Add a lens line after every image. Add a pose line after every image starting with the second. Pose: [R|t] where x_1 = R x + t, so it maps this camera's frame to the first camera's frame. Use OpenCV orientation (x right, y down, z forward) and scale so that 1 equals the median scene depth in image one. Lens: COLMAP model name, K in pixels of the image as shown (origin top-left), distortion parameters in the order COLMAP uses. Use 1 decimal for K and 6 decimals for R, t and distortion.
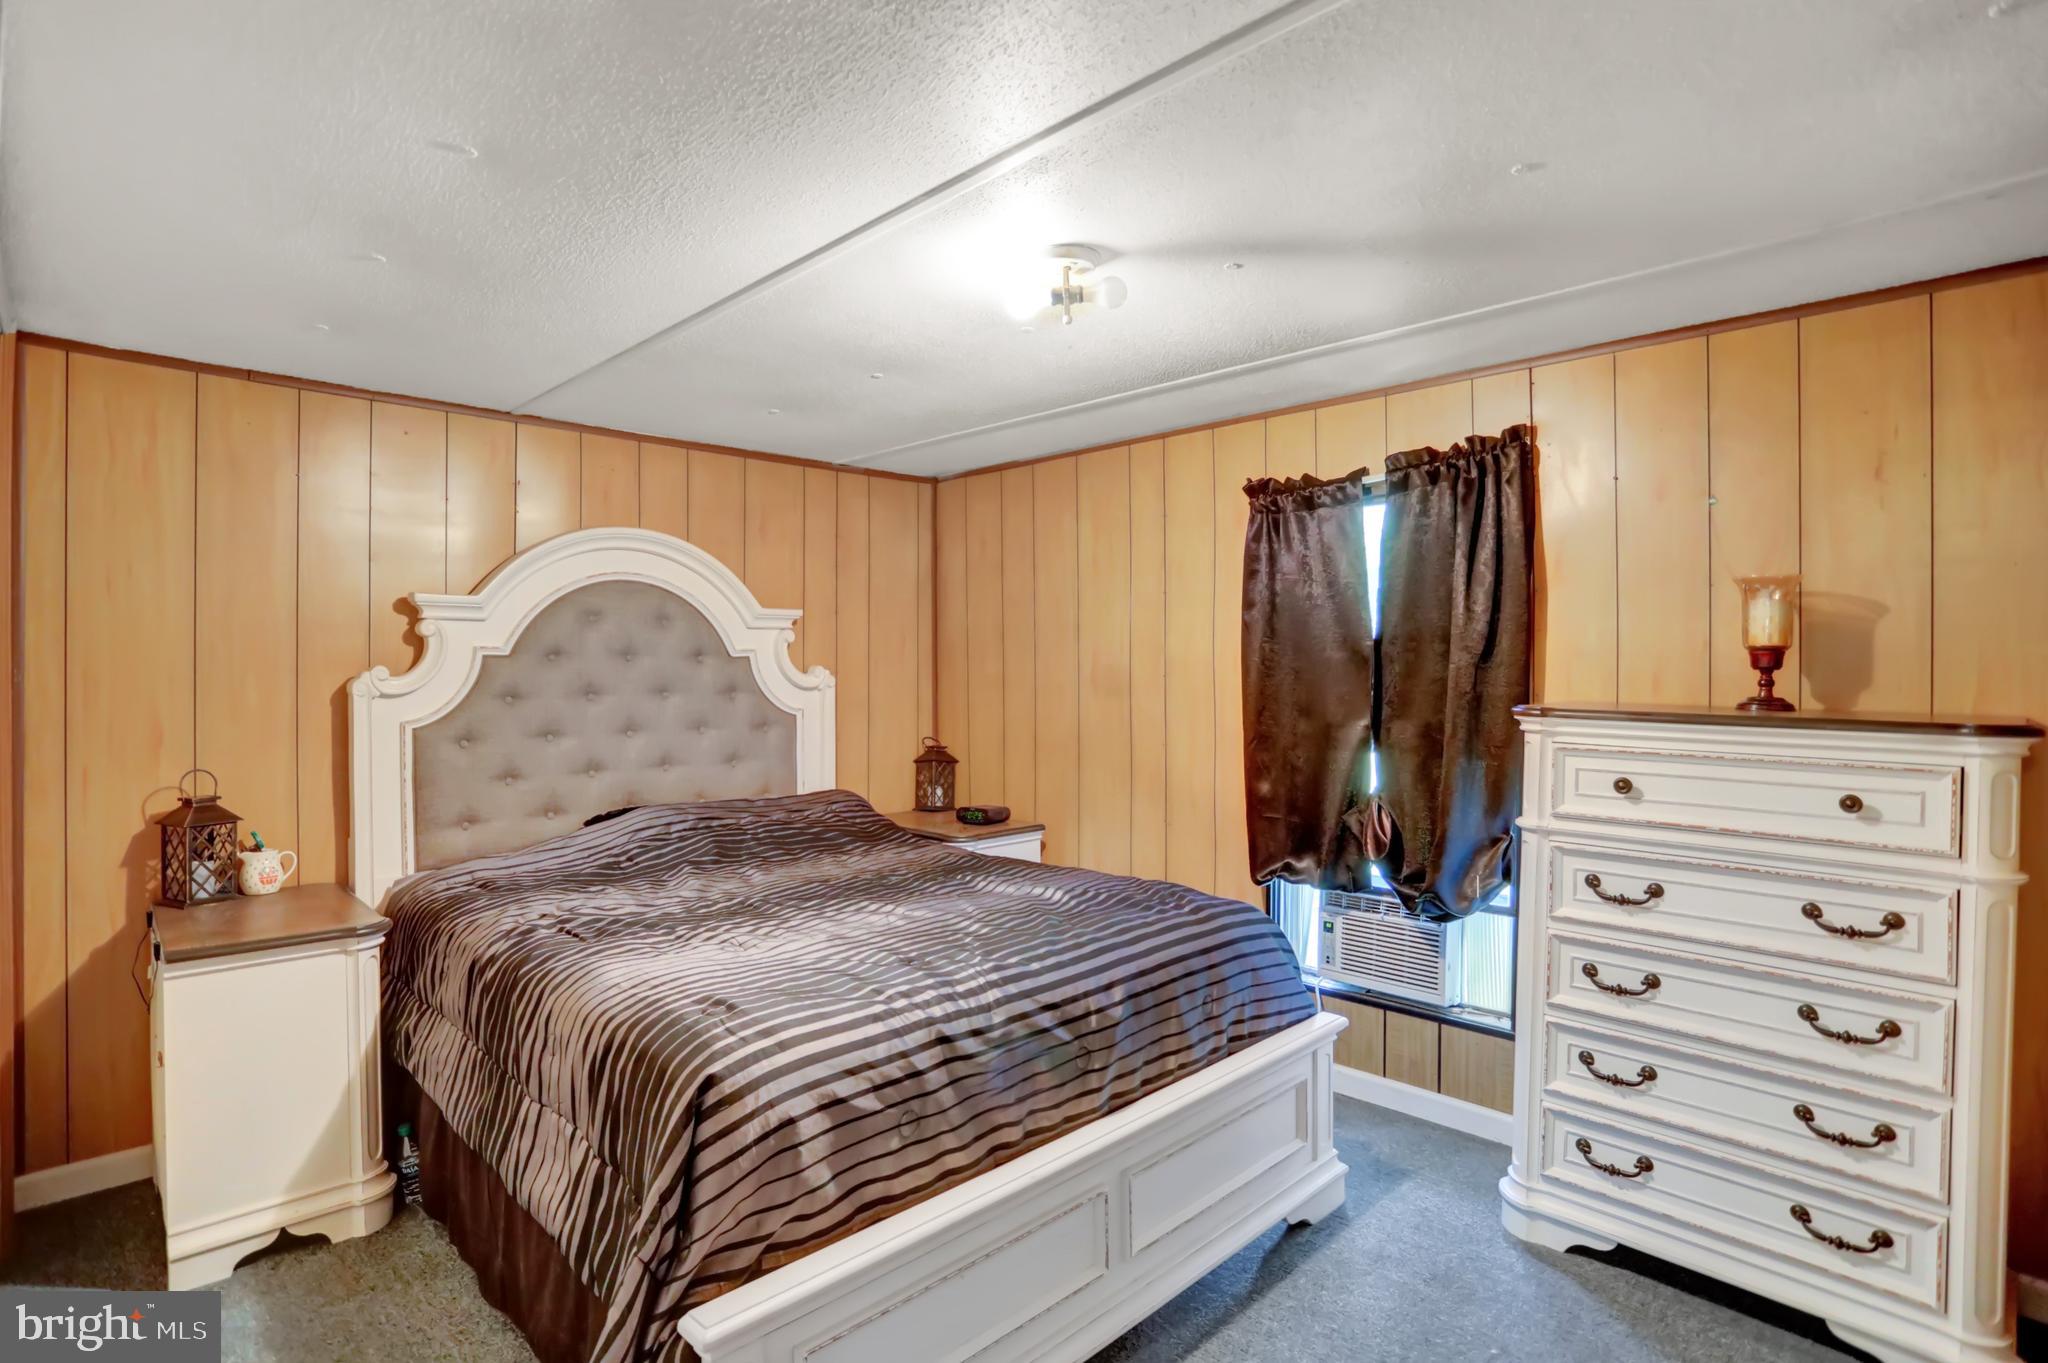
lens RADIAL K [[1008.6, 0, 1007.3], [0, 1008.6, 669.0], [0, 0, 1]] dist [-0.056770, 0.018306]
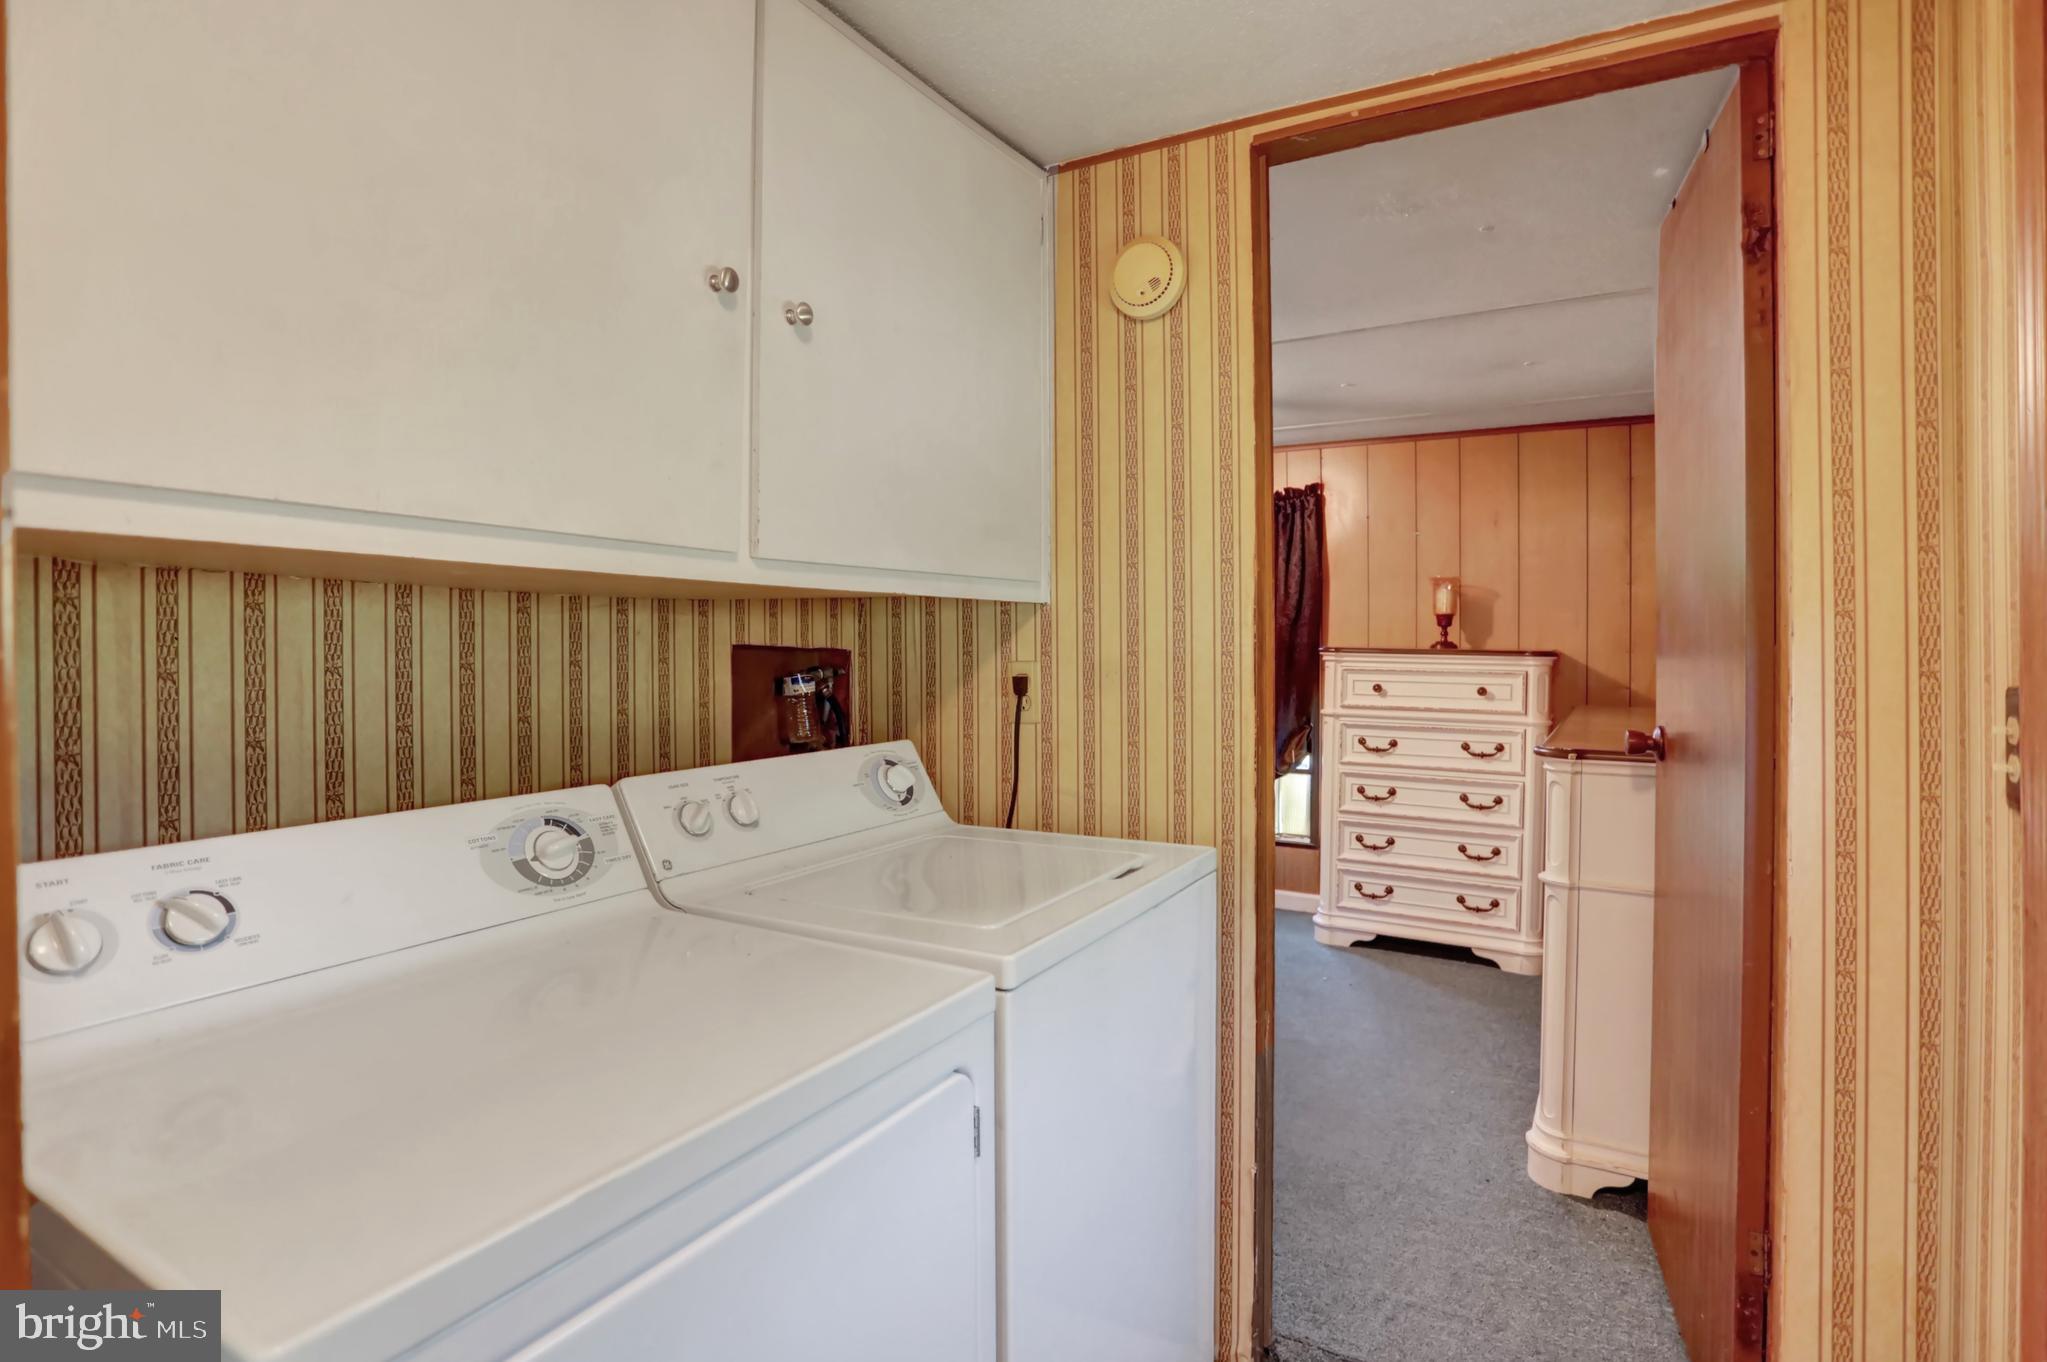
lens RADIAL K [[1008.1, 0, 1001.0], [0, 1008.1, 636.6], [0, 0, 1]] dist [-0.056770, 0.018306]
pose [[0.969734, -0.001394, 0.244158, -0.516285], [0.001172, 0.999999, 0.001052, 0.016627], [-0.244159, -0.000734, 0.969735, -0.645799]]
